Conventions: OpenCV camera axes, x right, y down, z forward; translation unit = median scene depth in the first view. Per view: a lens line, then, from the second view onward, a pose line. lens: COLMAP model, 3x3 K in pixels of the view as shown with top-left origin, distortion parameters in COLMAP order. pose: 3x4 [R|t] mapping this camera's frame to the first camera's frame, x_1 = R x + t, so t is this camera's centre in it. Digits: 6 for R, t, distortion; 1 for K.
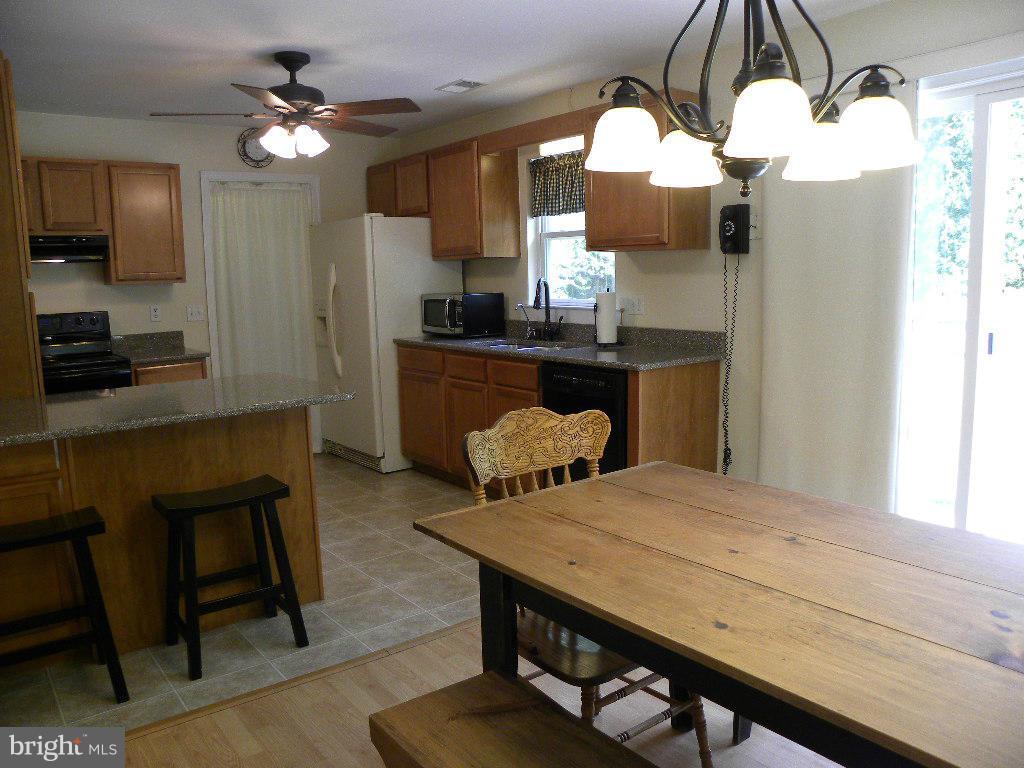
lens RADIAL K [[778.9, 0, 520.2], [0, 778.9, 387.5], [0, 0, 1]] dist [-0.144102, 0.085146]
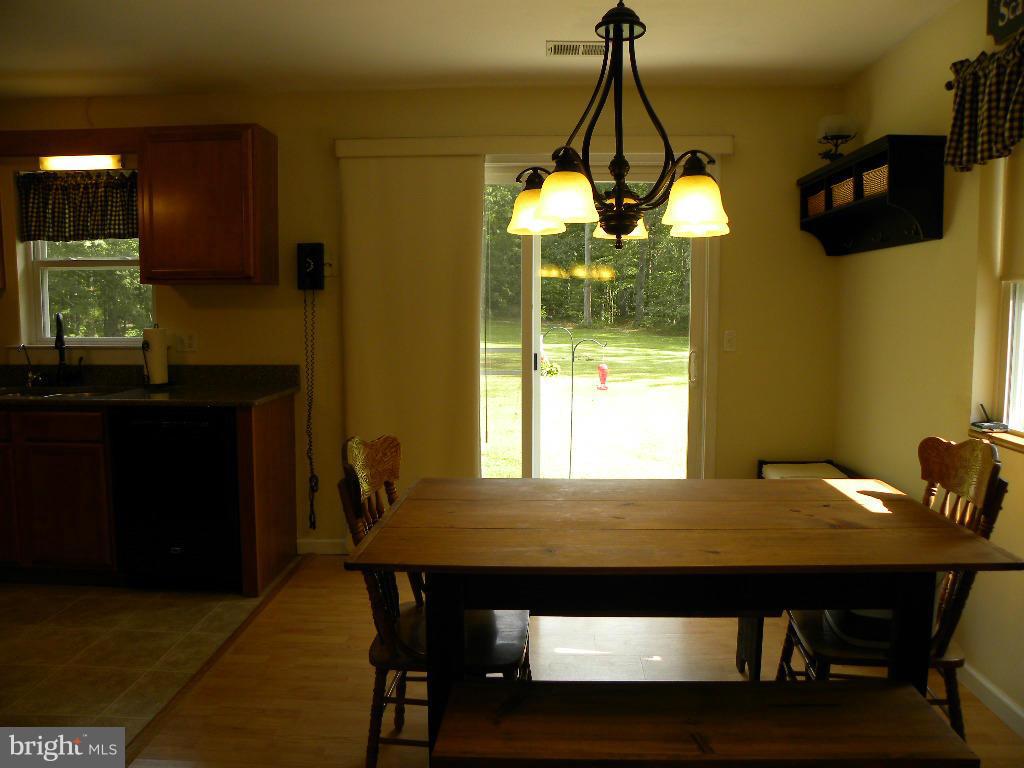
lens RADIAL K [[778.9, 0, 520.2], [0, 778.9, 387.5], [0, 0, 1]] dist [-0.144102, 0.085146]
pose [[0.645287, -0.058869, 0.761668, -0.299172], [0.096346, 0.995337, -0.004696, -0.006735], [-0.757840, 0.076414, 0.647950, 0.093117]]
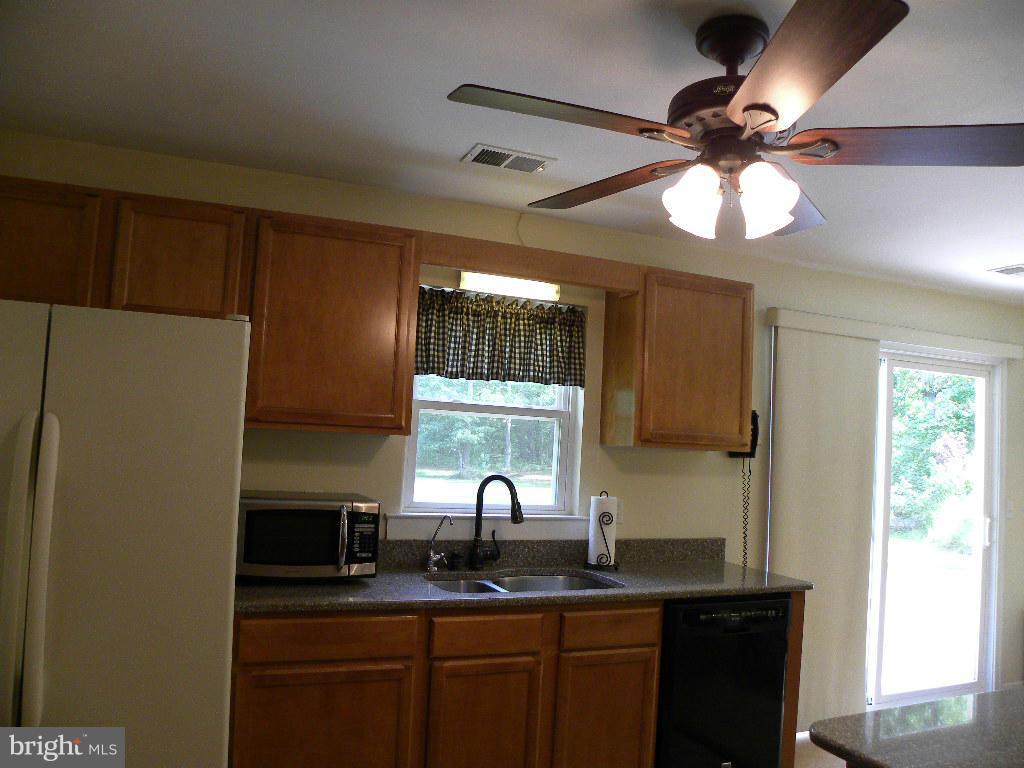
lens RADIAL K [[778.9, 0, 520.2], [0, 778.9, 387.5], [0, 0, 1]] dist [-0.144102, 0.085146]
pose [[0.268494, 0.104203, 0.957629, -0.661440], [0.082496, 0.987992, -0.130637, -0.137510], [-0.959742, 0.114076, 0.256674, 0.875303]]
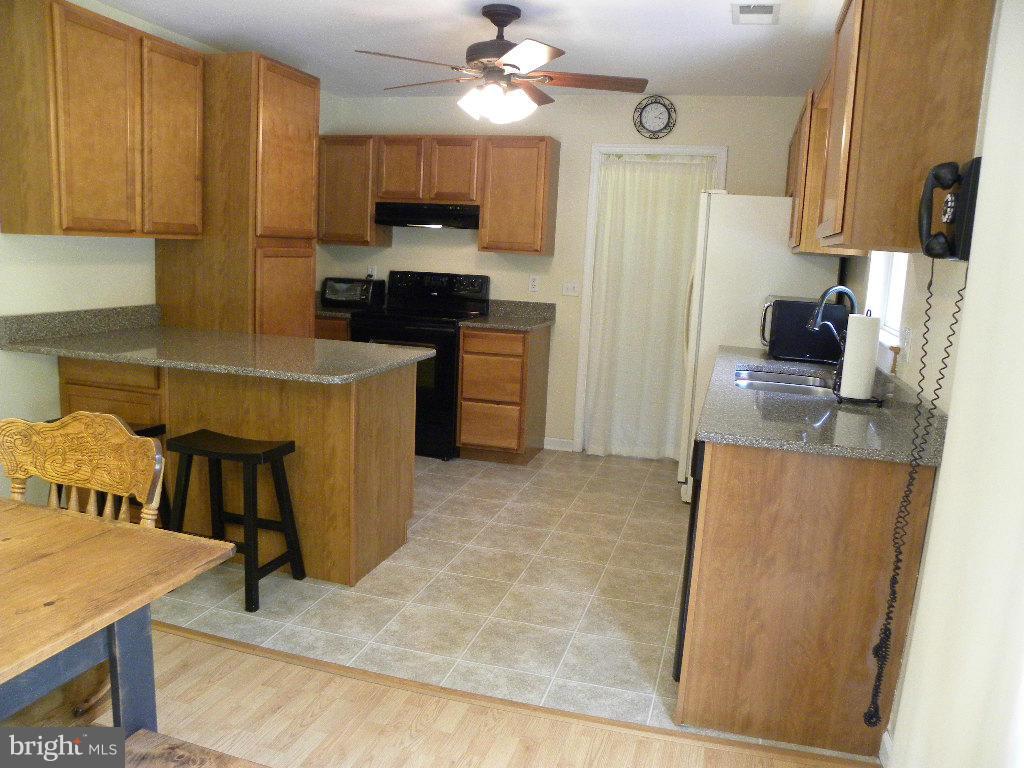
lens RADIAL K [[778.9, 0, 520.2], [0, 778.9, 387.5], [0, 0, 1]] dist [-0.144102, 0.085146]
pose [[0.591153, 0.195464, -0.782516, 0.434975], [-0.184753, 0.977211, 0.104525, -0.080668], [0.785114, 0.082782, 0.613794, 0.422646]]
